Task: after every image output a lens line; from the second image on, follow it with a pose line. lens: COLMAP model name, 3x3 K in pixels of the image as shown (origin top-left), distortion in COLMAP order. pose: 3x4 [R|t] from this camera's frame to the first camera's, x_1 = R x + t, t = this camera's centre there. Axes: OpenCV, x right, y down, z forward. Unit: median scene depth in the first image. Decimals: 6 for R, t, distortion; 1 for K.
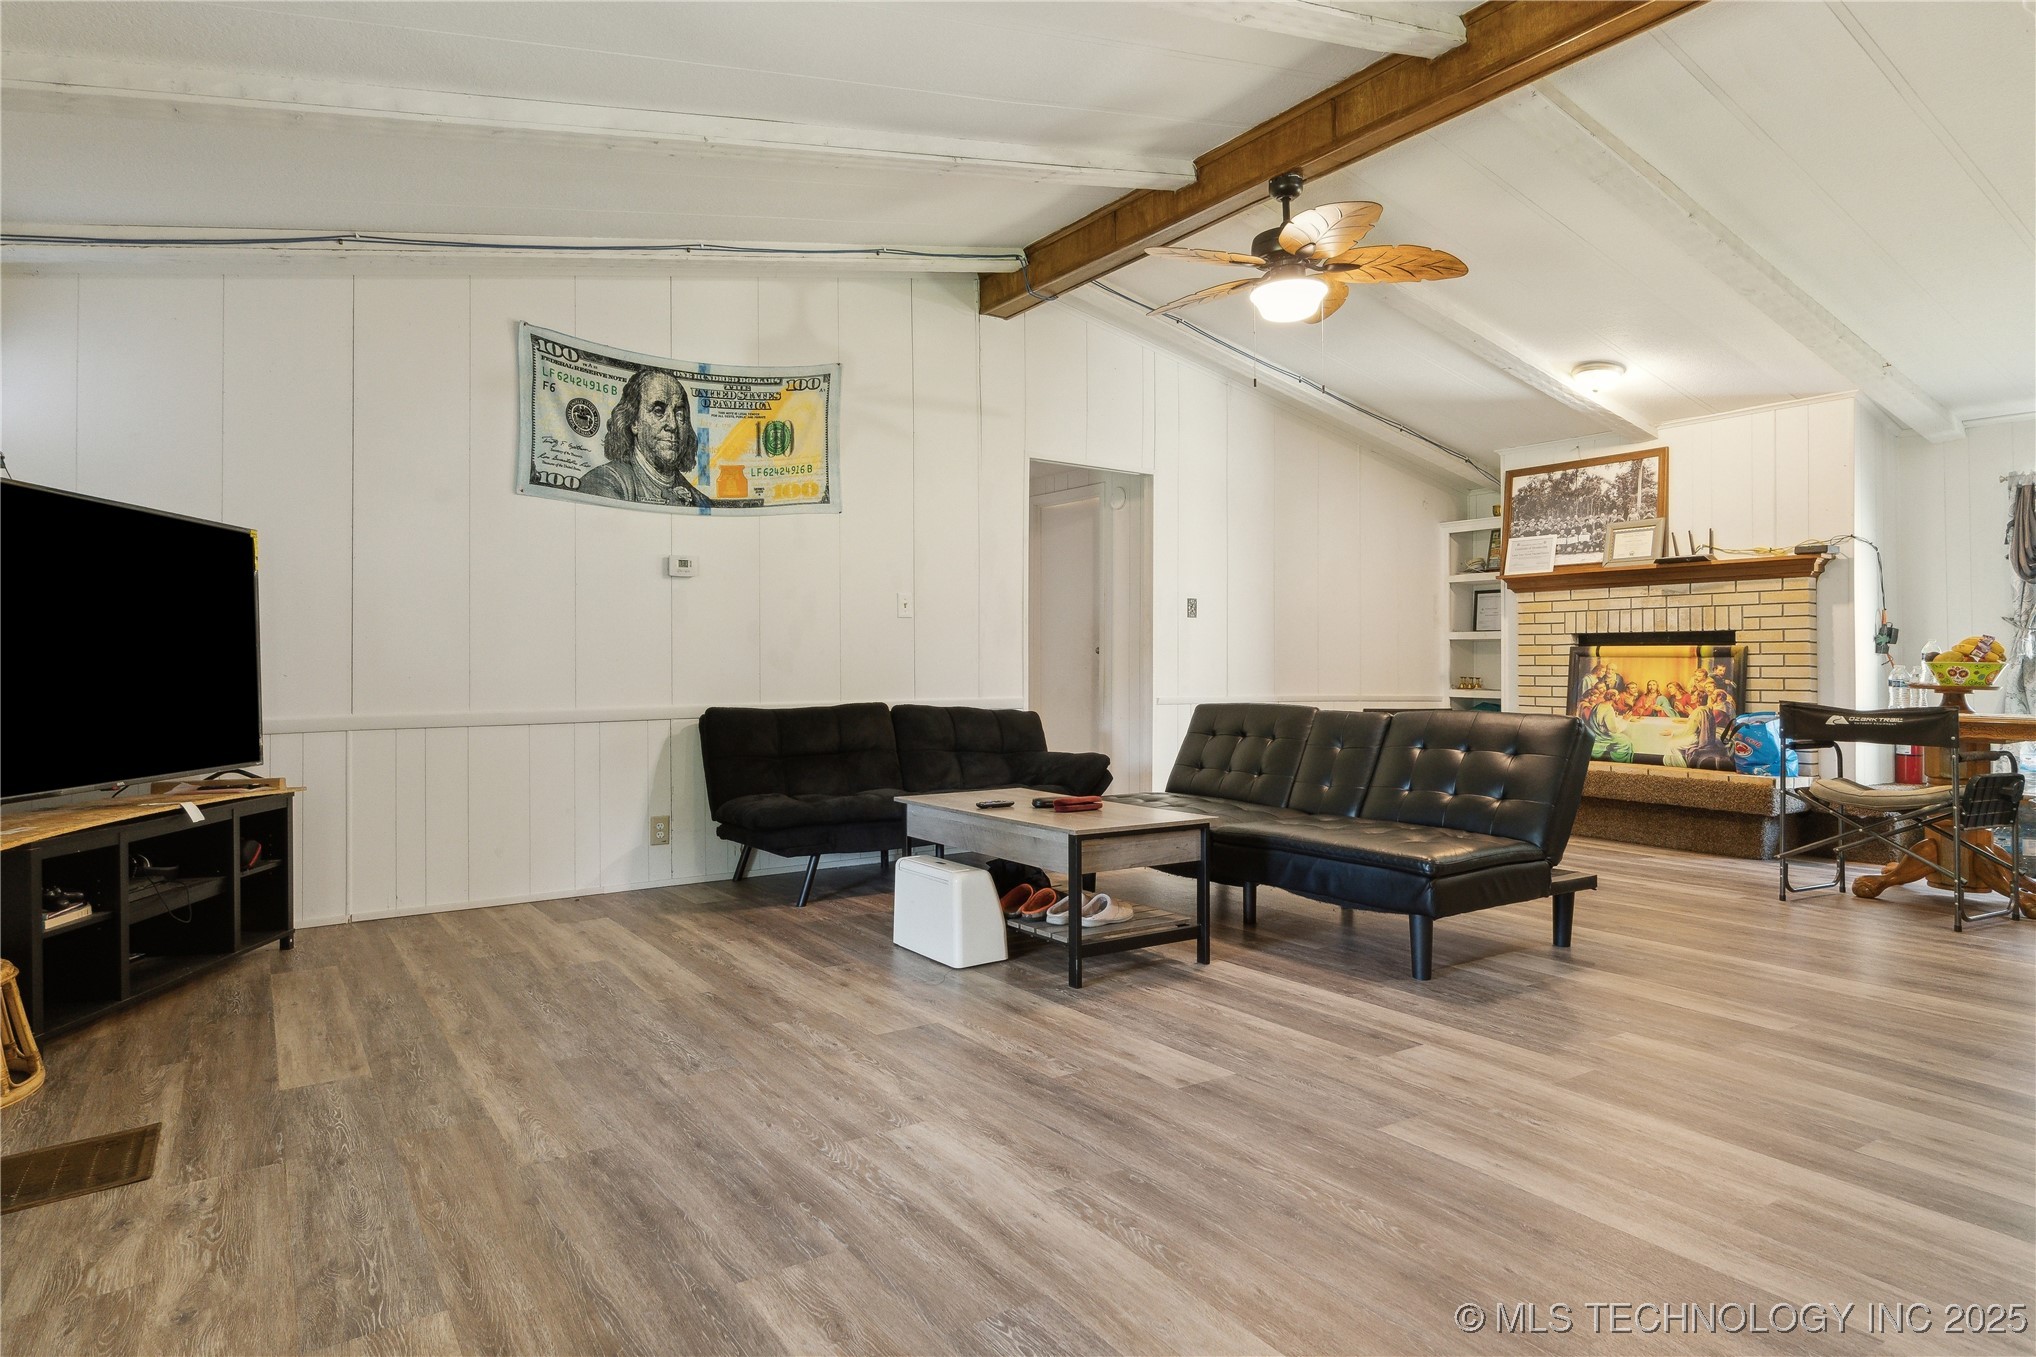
lens RADIAL K [[1125.6, 0, 1012.7], [0, 1125.6, 630.9], [0, 0, 1]] dist [0.004194, 0.002199]
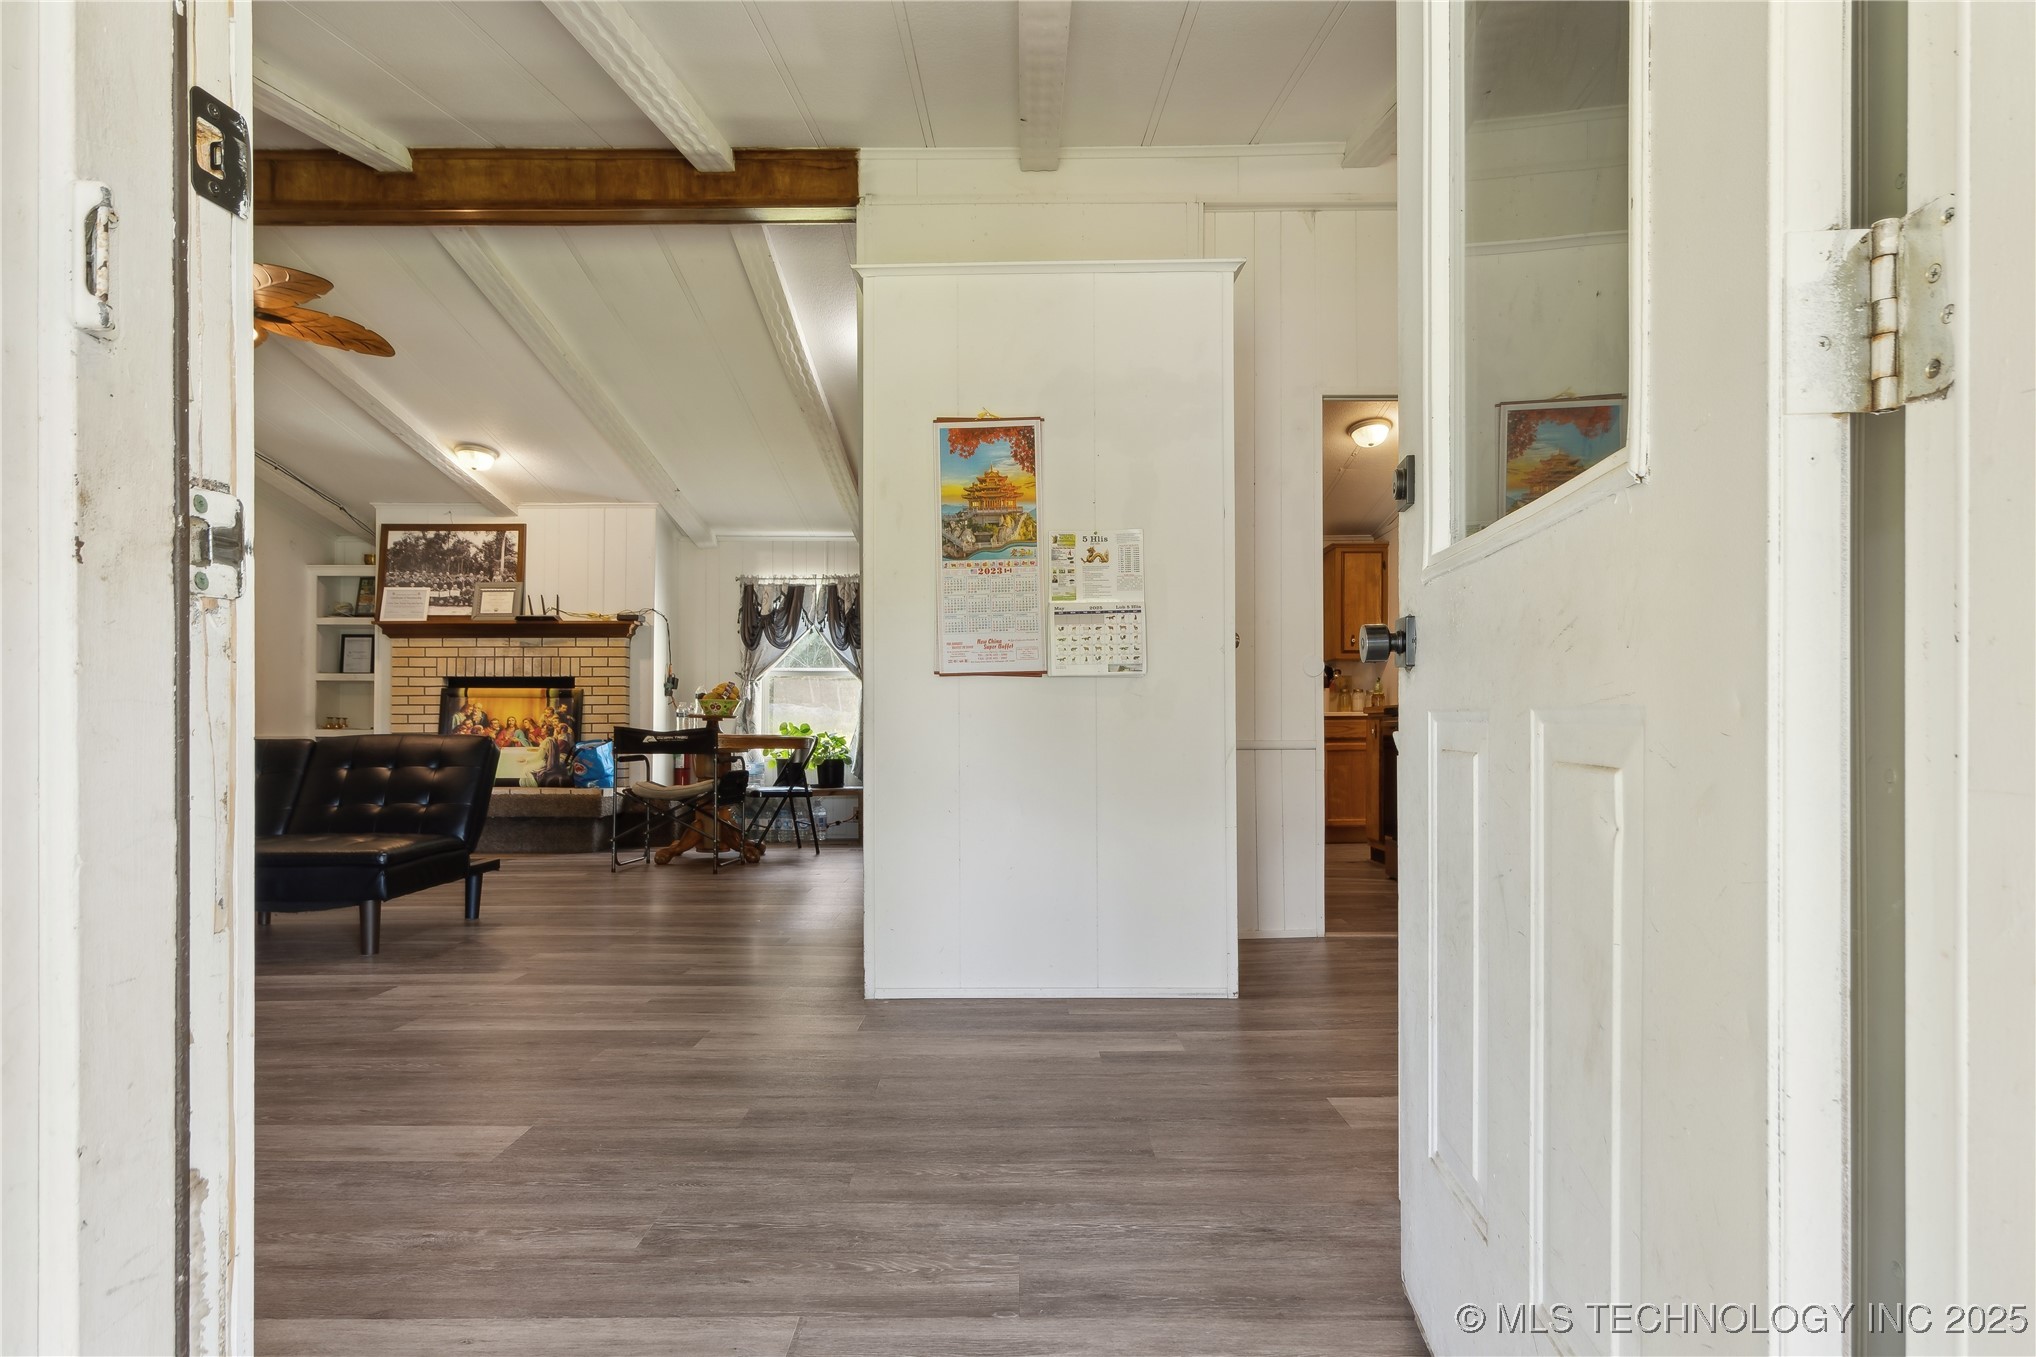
lens RADIAL K [[1139.5, 0, 1009.2], [0, 1139.5, 710.7], [0, 0, 1]] dist [0.002686, 0.001678]
pose [[0.566282, 0.003052, 0.824206, -0.138293], [-0.021652, 0.999703, 0.011174, 0.012760], [-0.823927, -0.024174, 0.566180, -0.129792]]
